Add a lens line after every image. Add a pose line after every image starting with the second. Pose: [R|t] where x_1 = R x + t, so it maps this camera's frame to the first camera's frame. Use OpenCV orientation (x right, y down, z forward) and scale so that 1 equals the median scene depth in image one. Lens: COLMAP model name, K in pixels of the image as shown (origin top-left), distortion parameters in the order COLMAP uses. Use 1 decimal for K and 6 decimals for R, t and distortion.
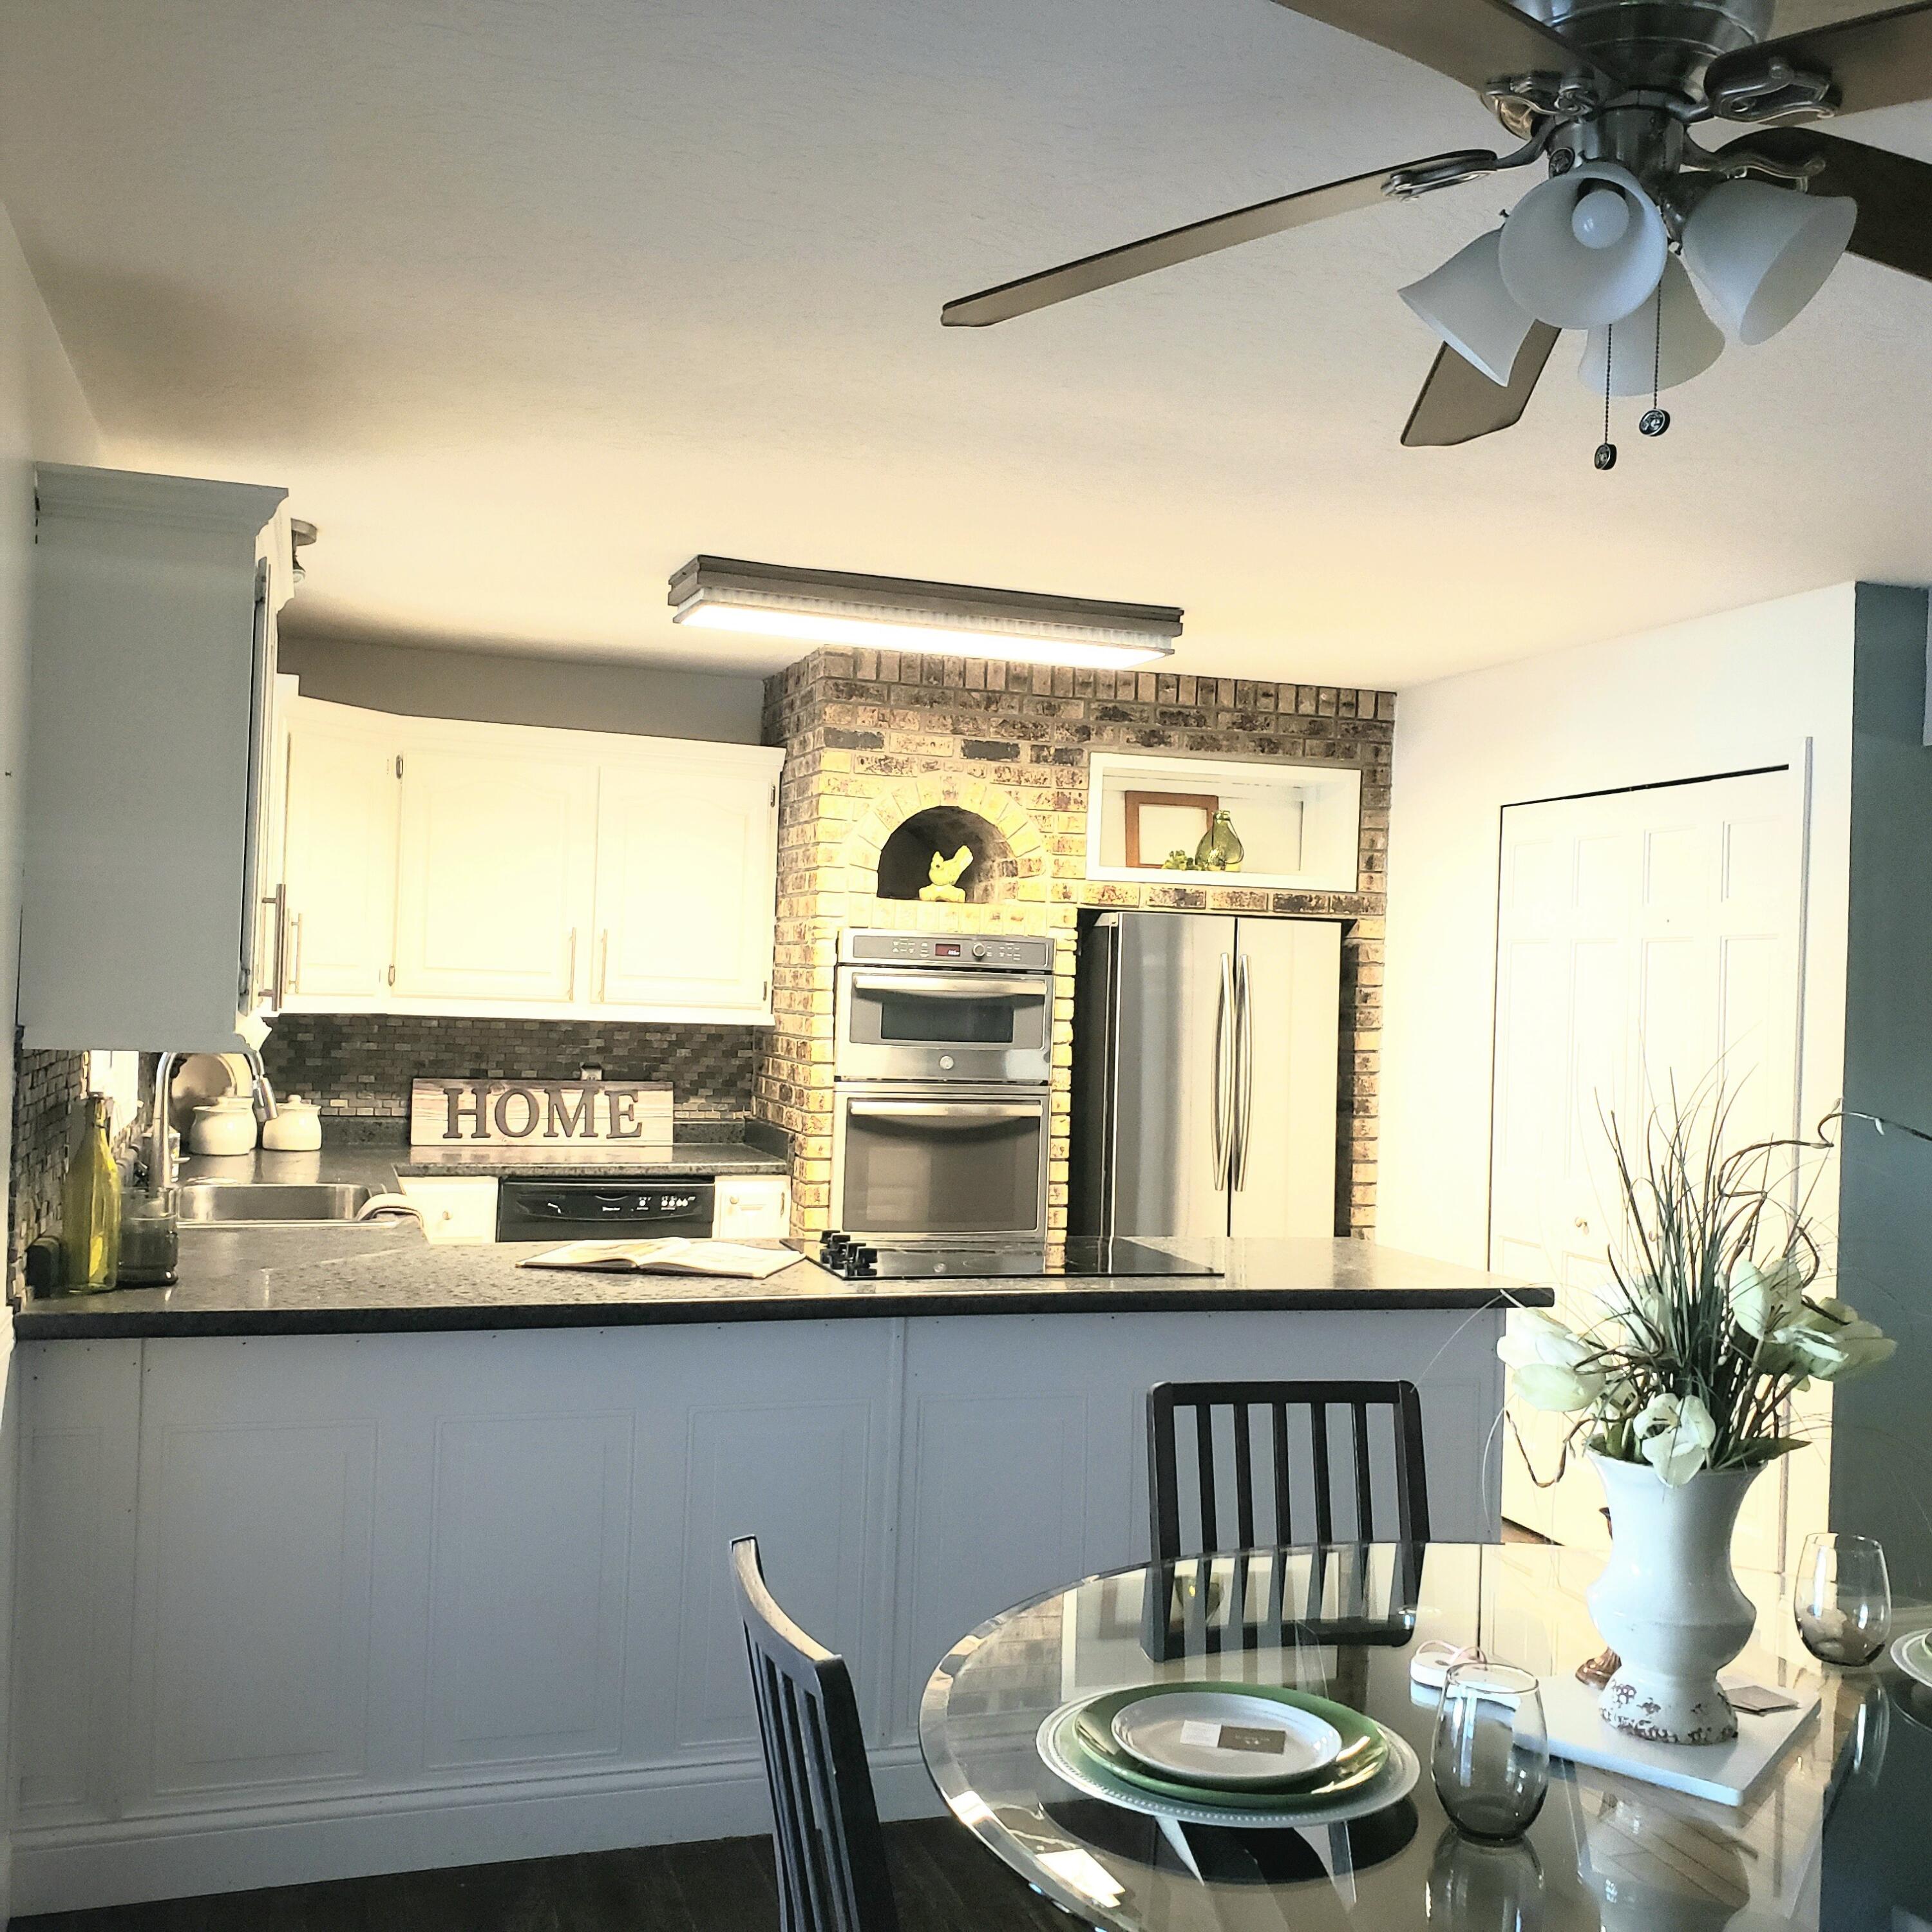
lens RADIAL K [[2031.6, 0, 964.6], [0, 2031.6, 966.6], [0, 0, 1]] dist [0.011382, 0.000000]
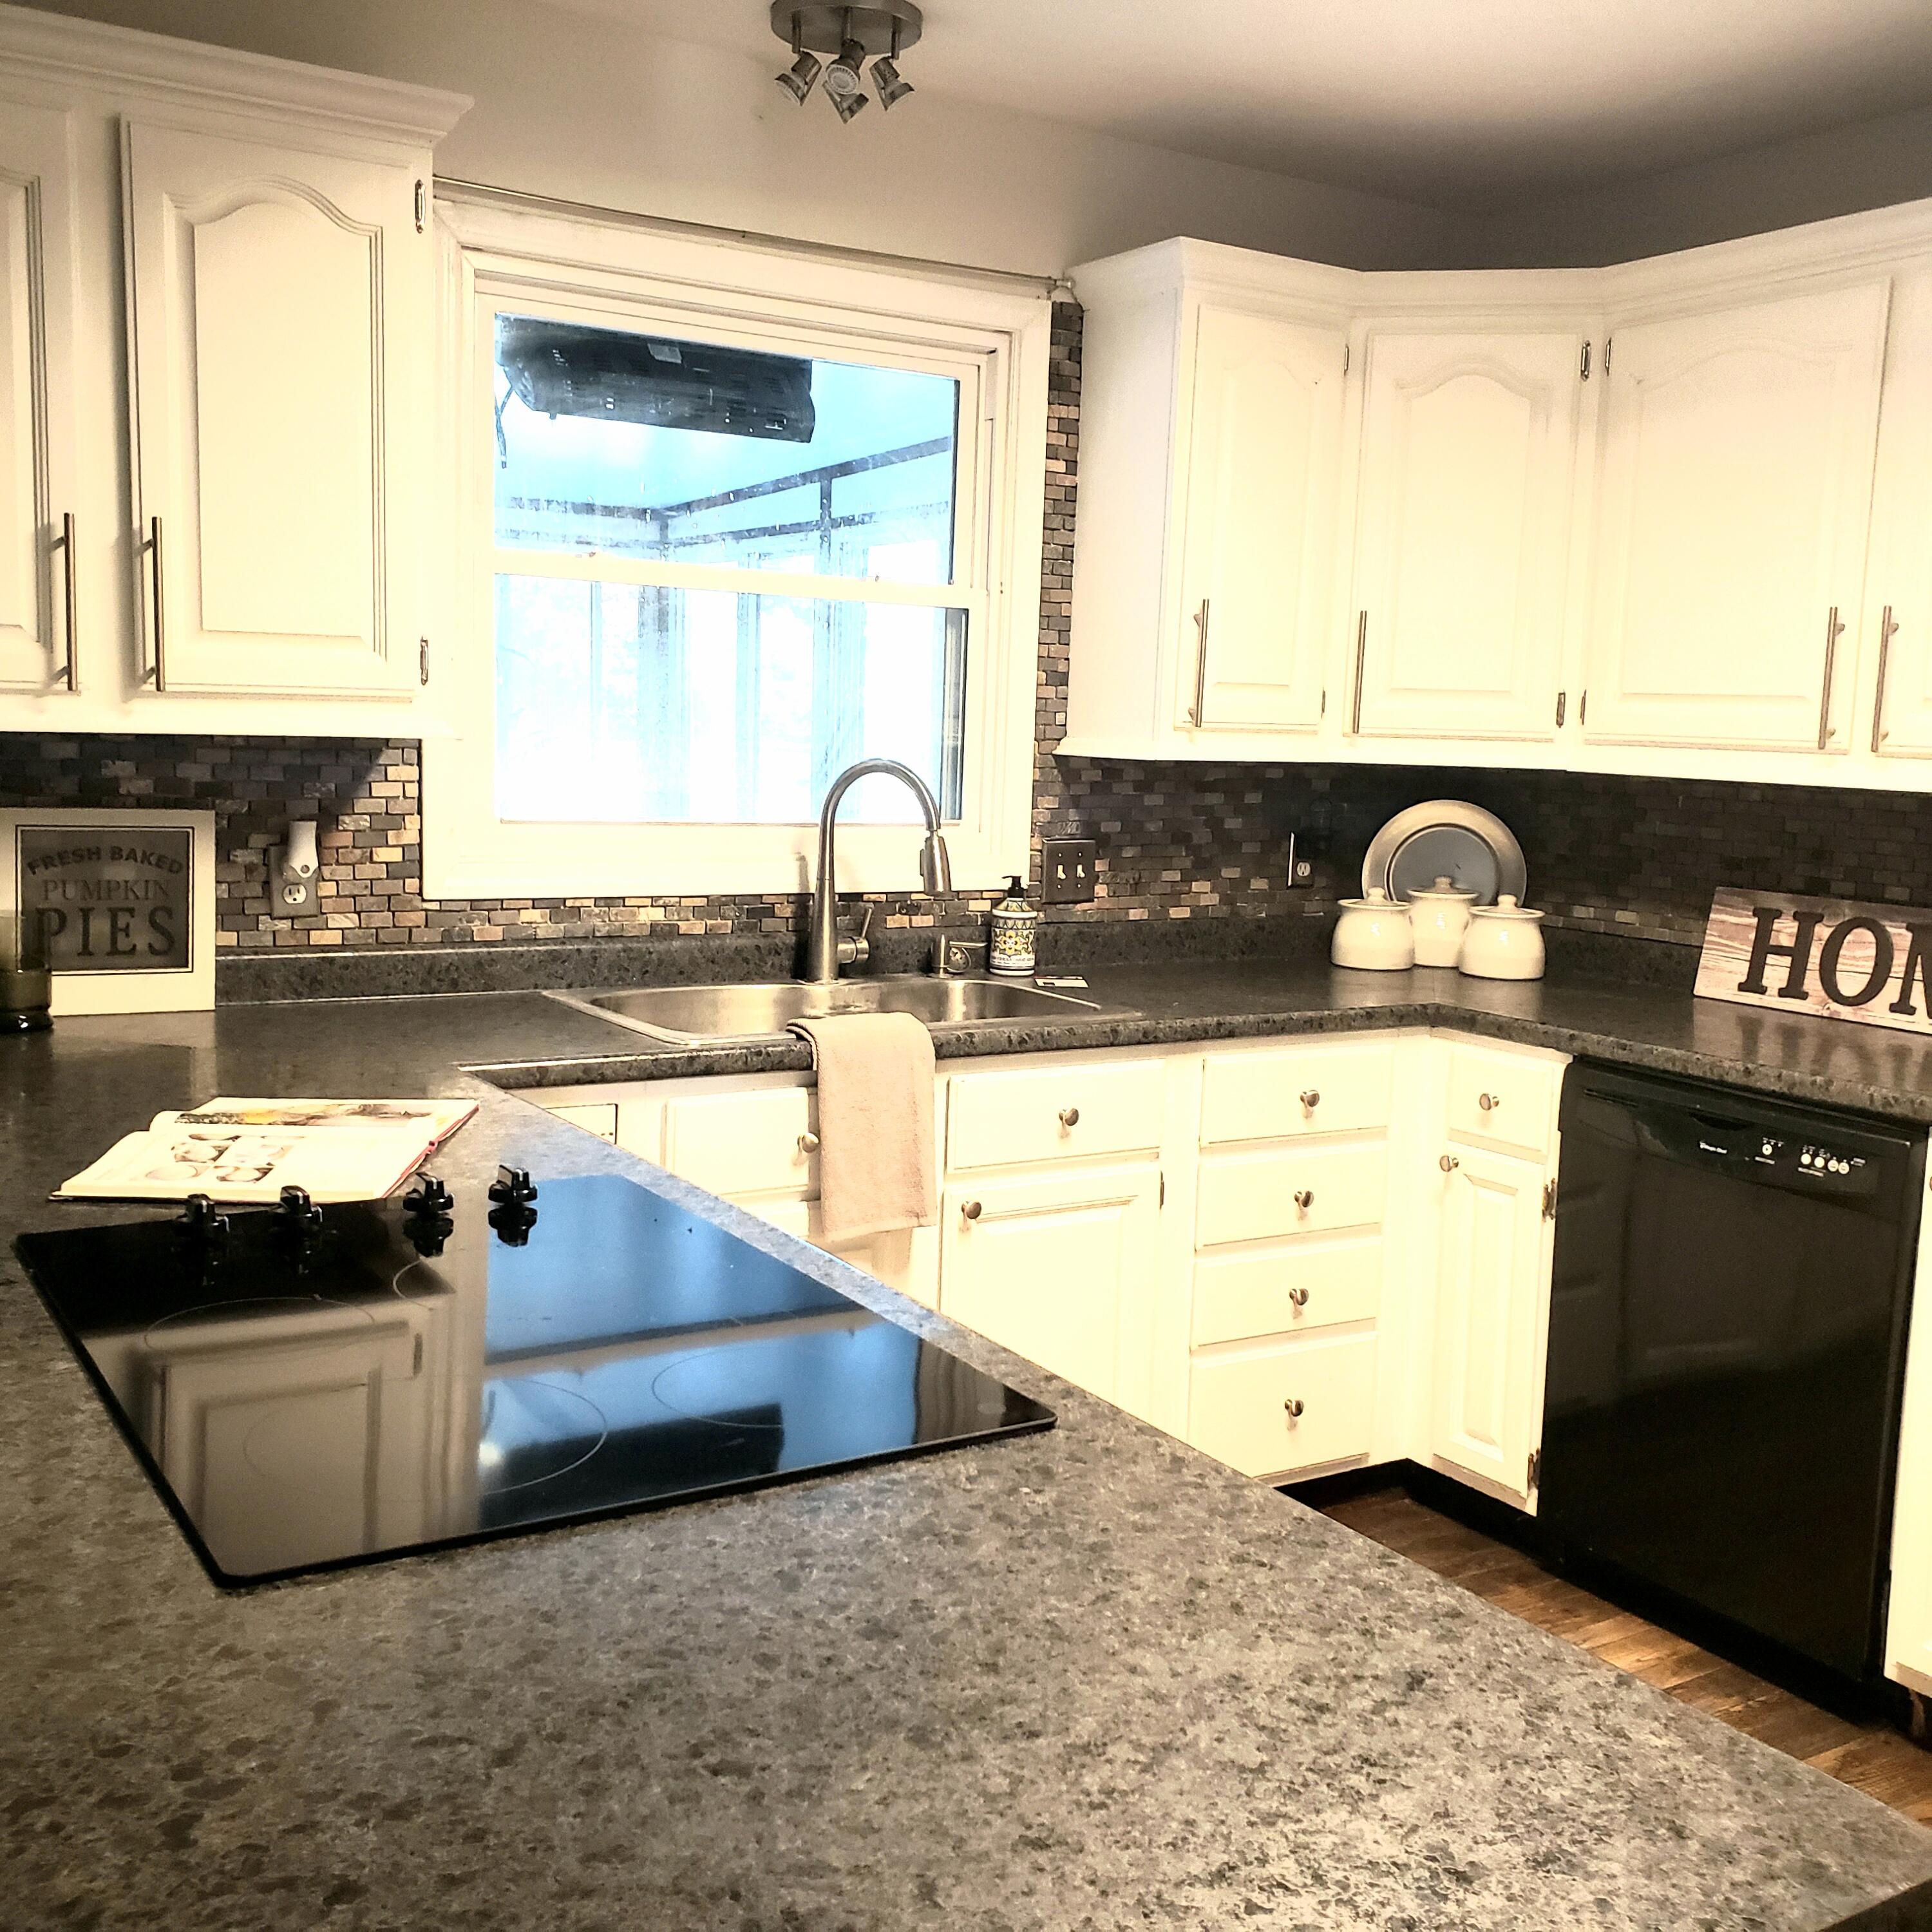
lens RADIAL K [[2031.6, 0, 964.8], [0, 2031.6, 969.1], [0, 0, 1]] dist [0.011382, 0.000000]
pose [[0.221341, 0.099722, -0.970084, 0.264382], [-0.009470, 0.994931, 0.100116, 0.021189], [0.975150, -0.012973, 0.221164, 0.646098]]
